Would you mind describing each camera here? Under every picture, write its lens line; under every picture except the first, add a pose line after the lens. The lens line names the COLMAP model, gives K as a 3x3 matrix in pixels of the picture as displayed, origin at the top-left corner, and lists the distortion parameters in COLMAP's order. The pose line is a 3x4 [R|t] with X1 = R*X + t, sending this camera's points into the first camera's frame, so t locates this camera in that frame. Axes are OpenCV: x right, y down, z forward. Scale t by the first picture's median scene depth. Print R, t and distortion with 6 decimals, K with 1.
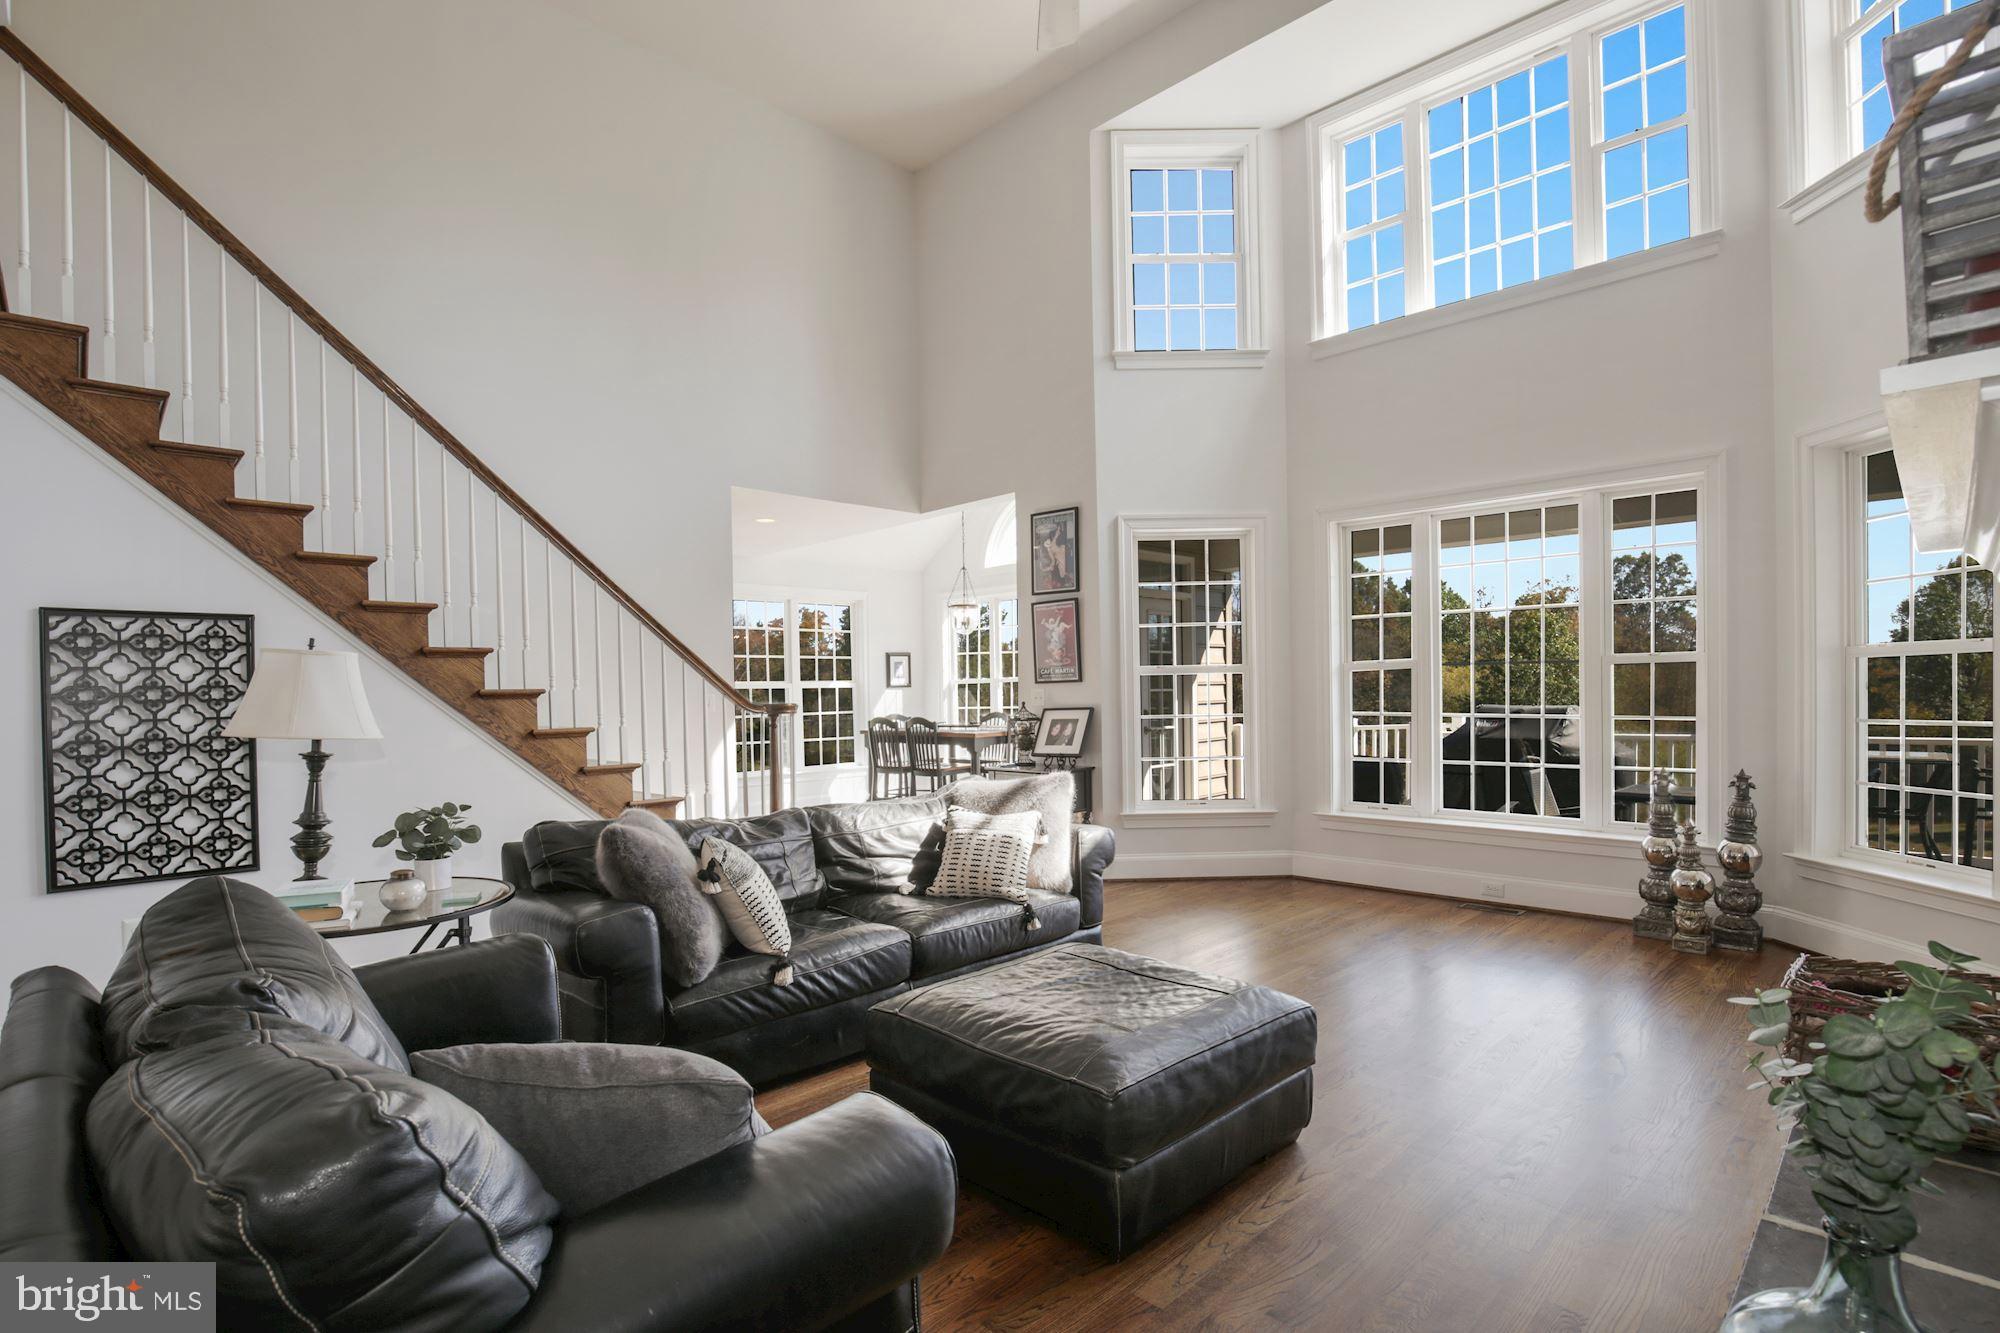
lens RADIAL K [[966.4, 0, 999.4], [0, 966.4, 699.2], [0, 0, 1]] dist [-0.029763, -0.000086]
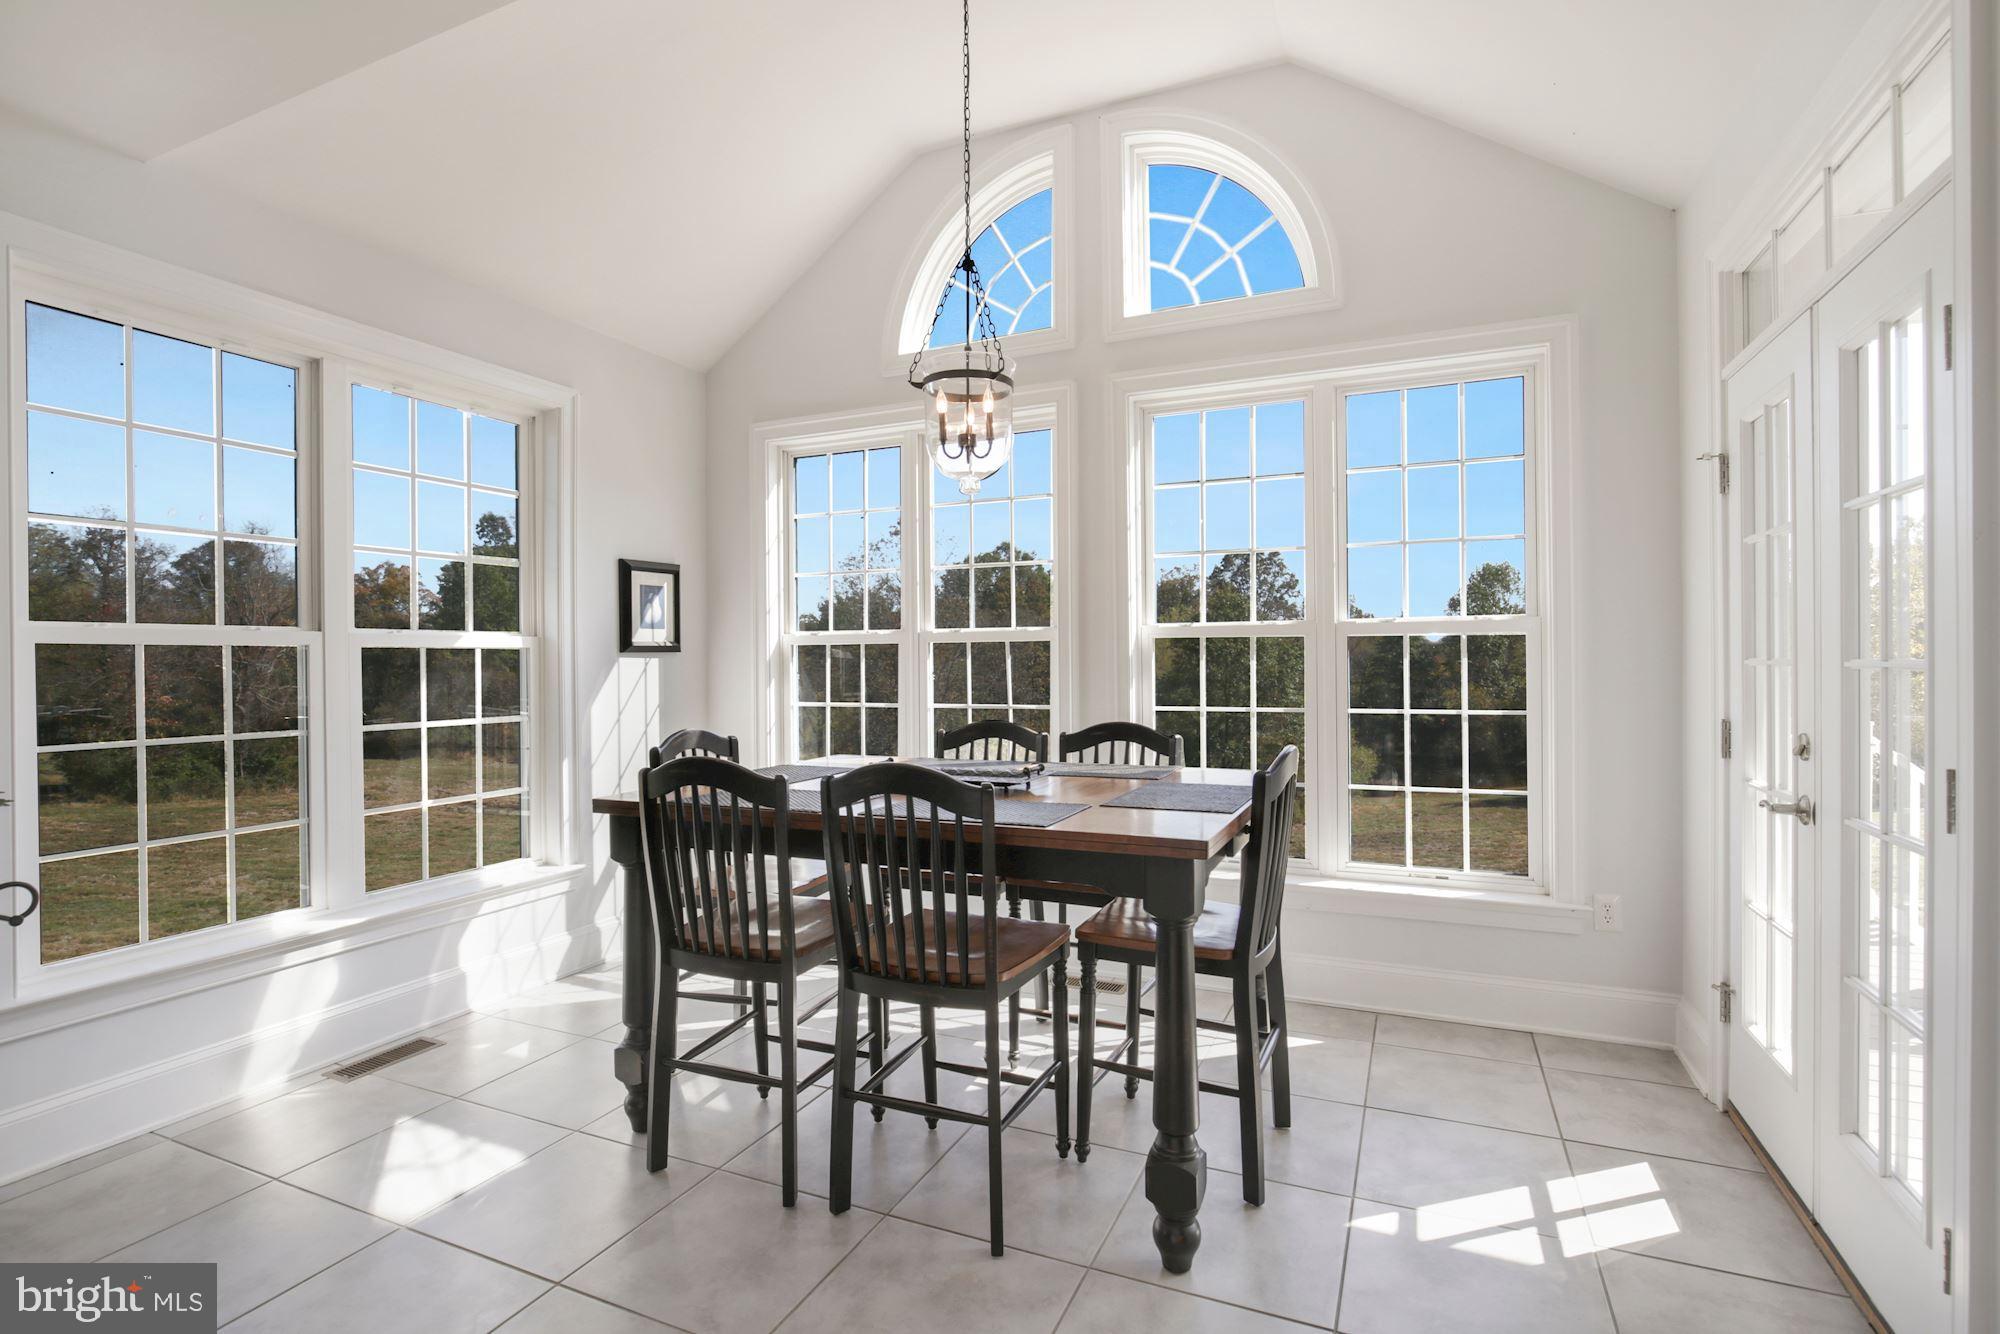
lens RADIAL K [[947.3, 0, 1000.0], [0, 947.3, 667.0], [0, 0, 1]] dist [-0.025519, 0.000333]
pose [[0.930436, 0.003485, 0.366437, -0.193230], [0.000566, 0.999940, -0.010947, -0.003055], [-0.366453, 0.010393, 0.930379, 1.017981]]
